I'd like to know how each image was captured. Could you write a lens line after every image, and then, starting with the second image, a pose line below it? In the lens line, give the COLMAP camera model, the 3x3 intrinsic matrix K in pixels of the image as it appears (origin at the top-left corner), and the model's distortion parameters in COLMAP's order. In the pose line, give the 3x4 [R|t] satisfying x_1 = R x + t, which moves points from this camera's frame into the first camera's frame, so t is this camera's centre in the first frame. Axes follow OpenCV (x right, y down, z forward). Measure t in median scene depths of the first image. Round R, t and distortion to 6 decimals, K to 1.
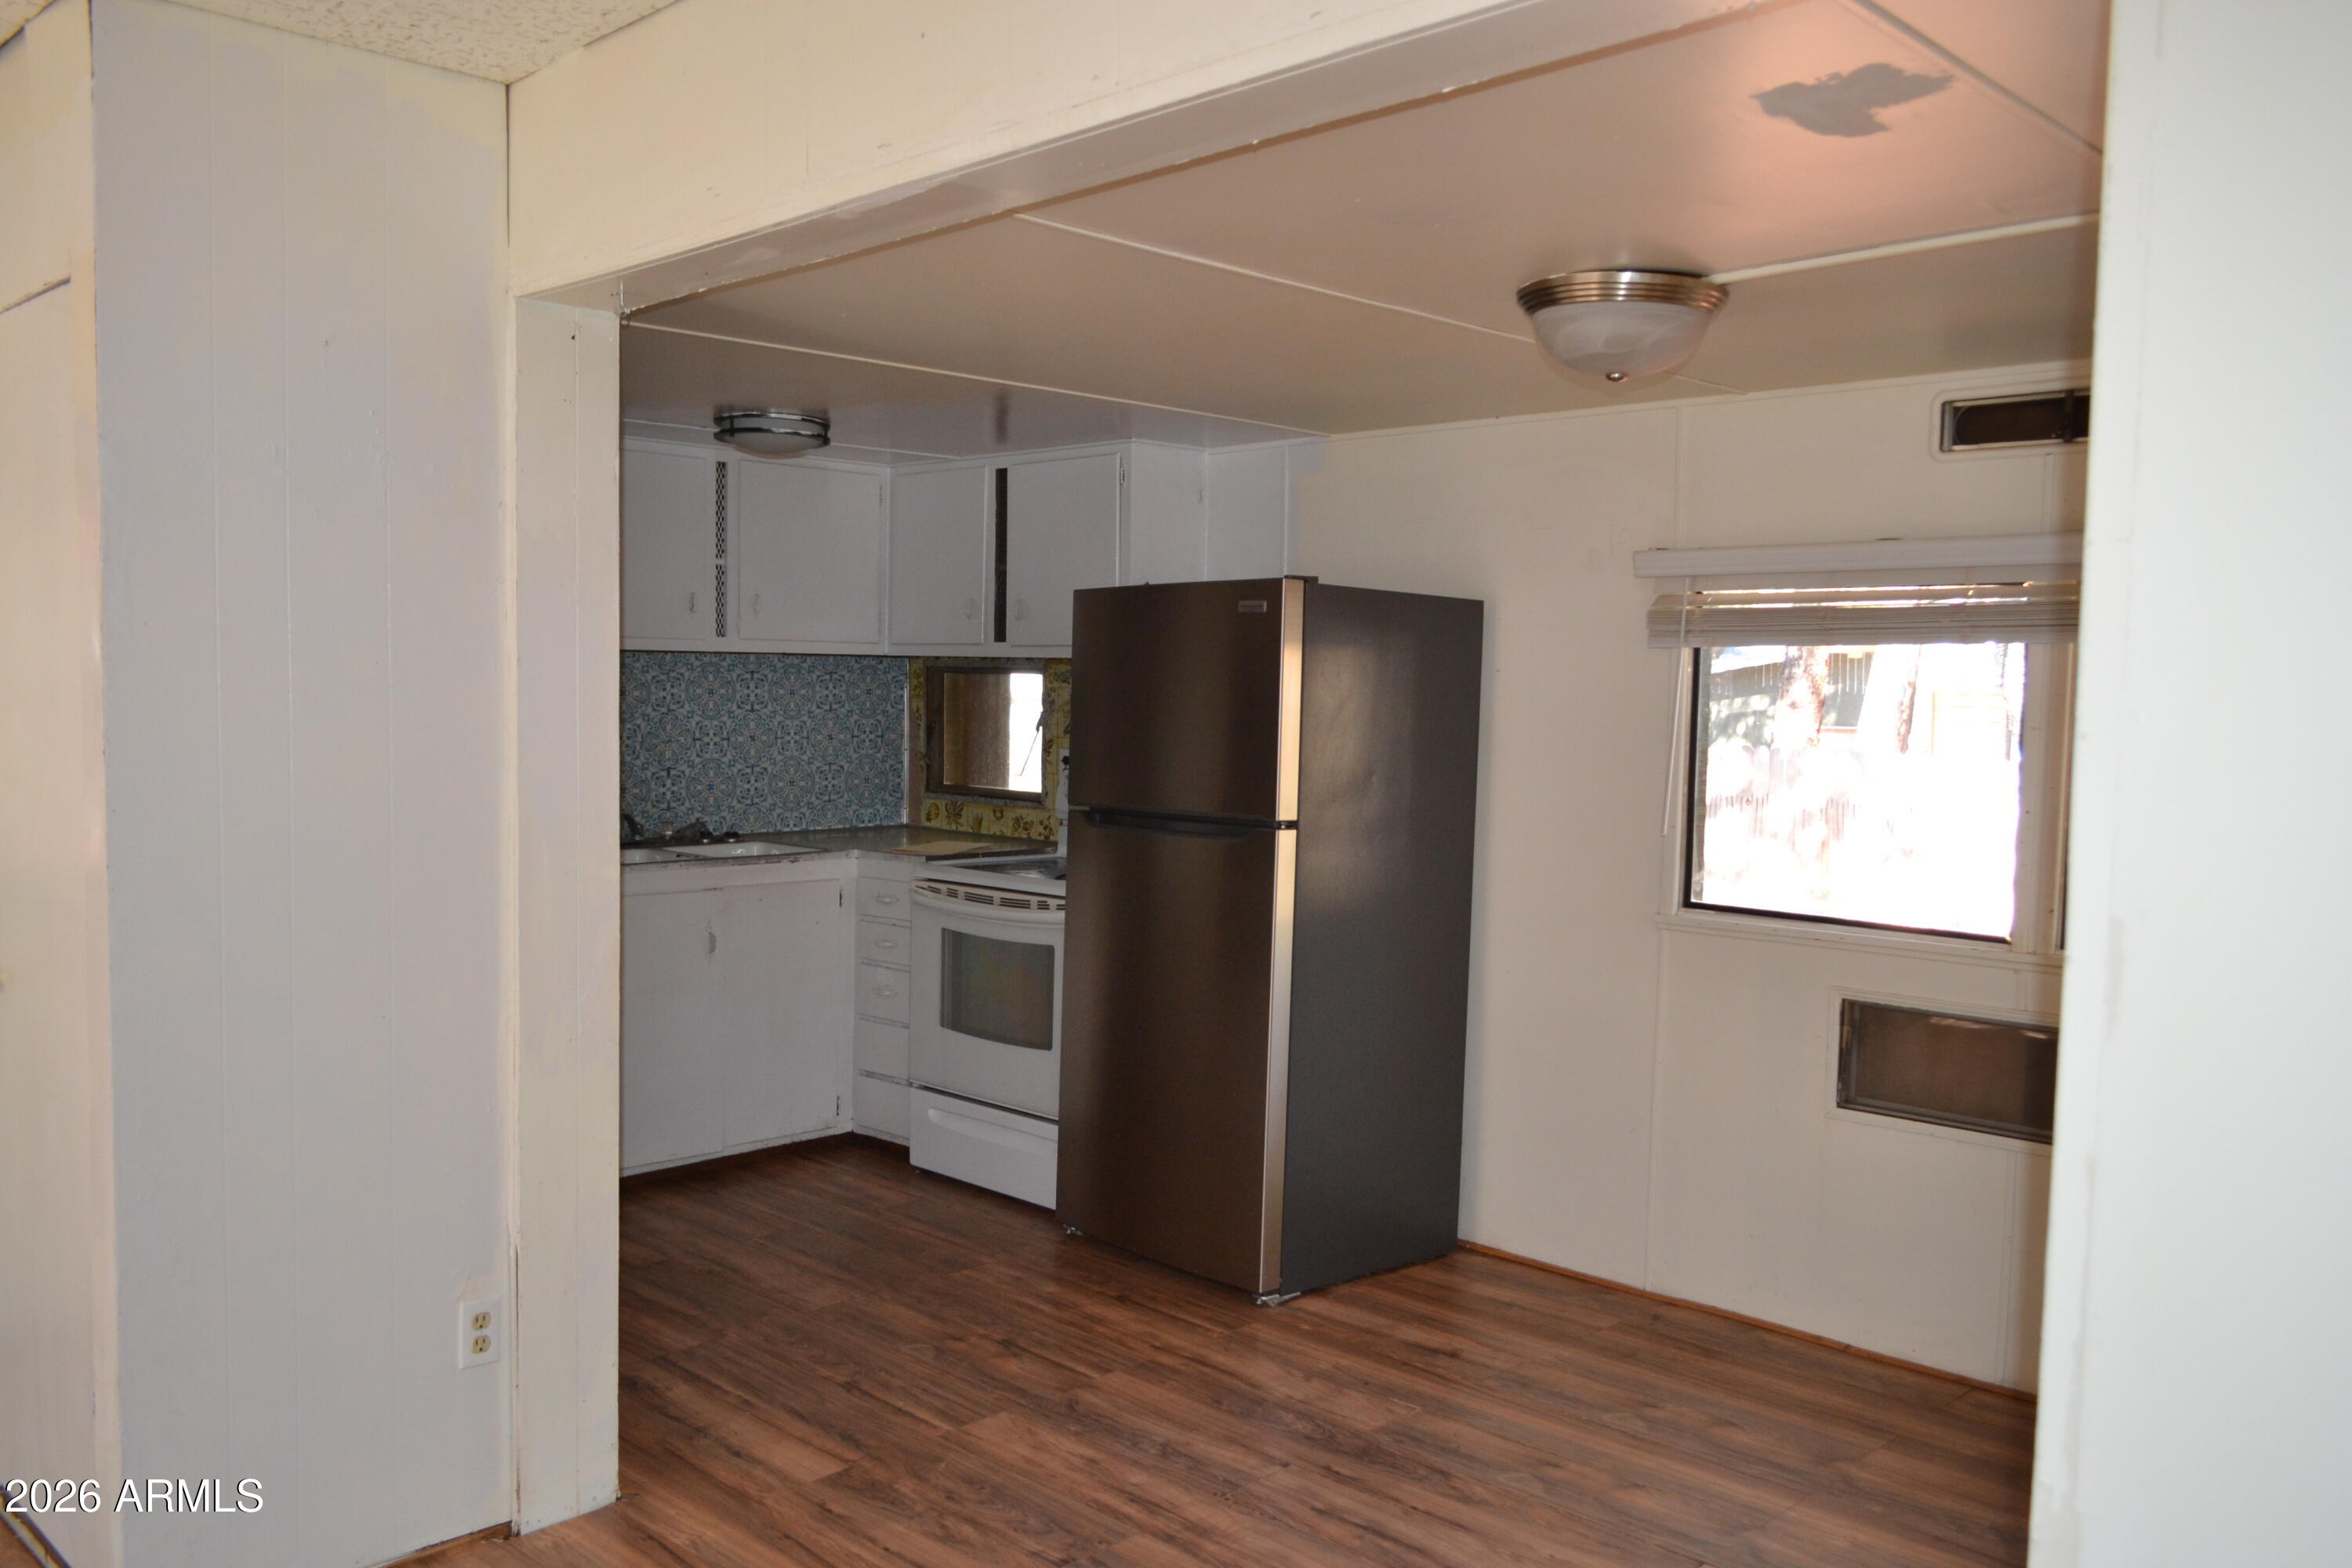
lens RADIAL K [[1857.8, 0, 1163.5], [0, 1857.8, 803.6], [0, 0, 1]] dist [-0.012379, 0.005760]
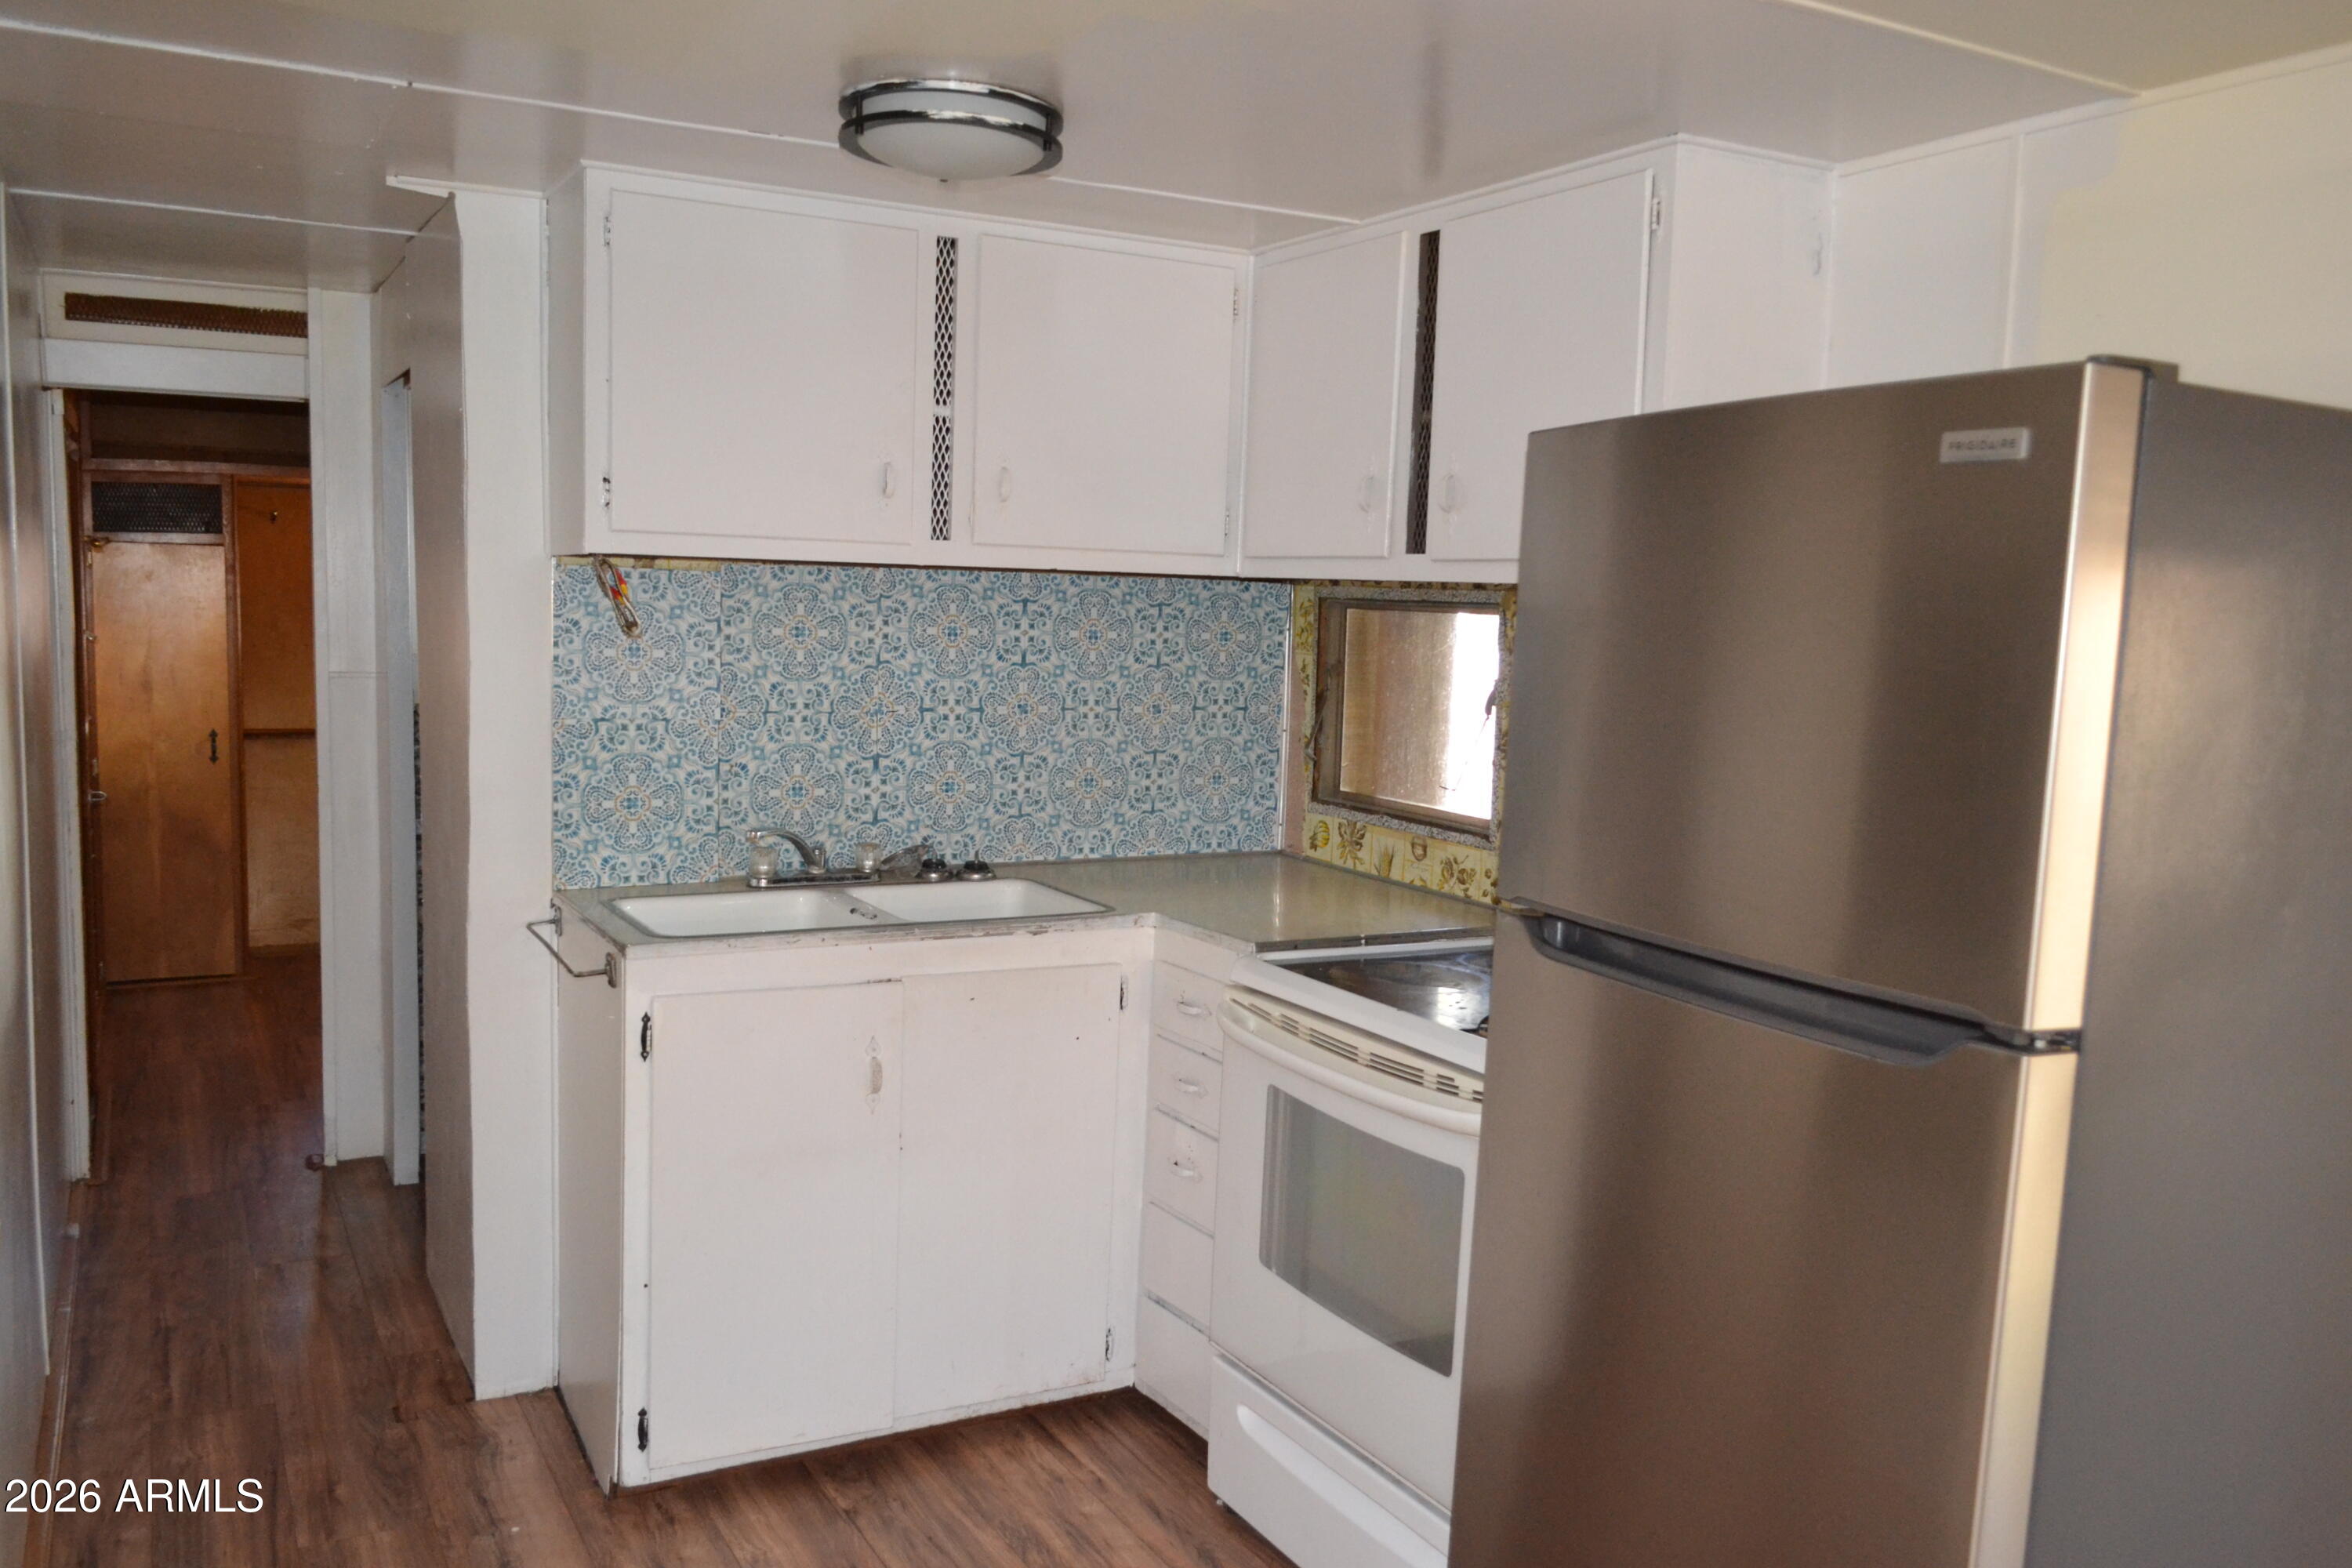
lens RADIAL K [[1857.8, 0, 1163.5], [0, 1857.8, 803.6], [0, 0, 1]] dist [-0.012379, 0.005760]
pose [[0.957921, 0.046876, -0.283179, -0.000524], [-0.036508, 0.998460, 0.041781, -0.032644], [0.284701, -0.029684, 0.958157, 0.439067]]
